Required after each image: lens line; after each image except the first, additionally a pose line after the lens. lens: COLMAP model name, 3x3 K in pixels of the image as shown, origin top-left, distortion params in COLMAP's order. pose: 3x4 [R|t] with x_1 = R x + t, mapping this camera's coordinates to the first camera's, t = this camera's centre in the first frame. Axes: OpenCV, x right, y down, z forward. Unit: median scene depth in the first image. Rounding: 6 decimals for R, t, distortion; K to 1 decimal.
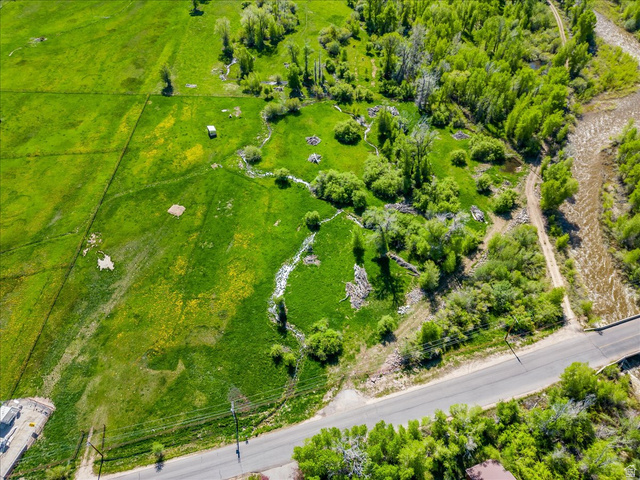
lens RADIAL K [[448.8, 0, 320.9], [0, 448.8, 237.4], [0, 0, 1]] dist [0.054896, -0.041598]
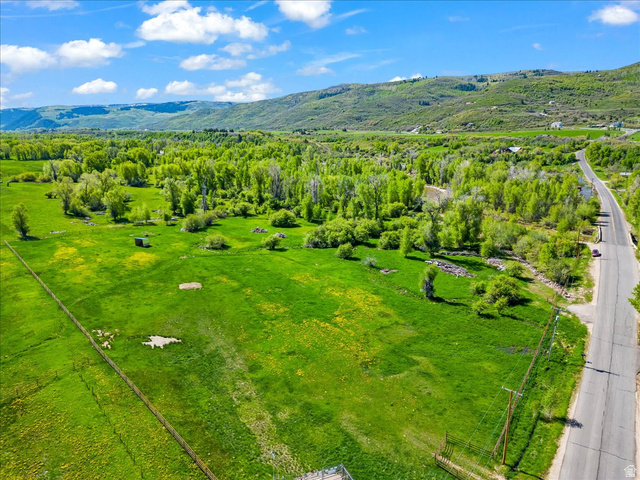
lens RADIAL K [[448.8, 0, 320.5], [0, 448.8, 235.0], [0, 0, 1]] dist [0.054896, -0.041598]
pose [[0.761866, -0.145328, 0.631220, -0.665692], [0.469609, 0.795115, -0.383743, 0.270034], [-0.446124, 0.588788, 0.674019, 0.428635]]
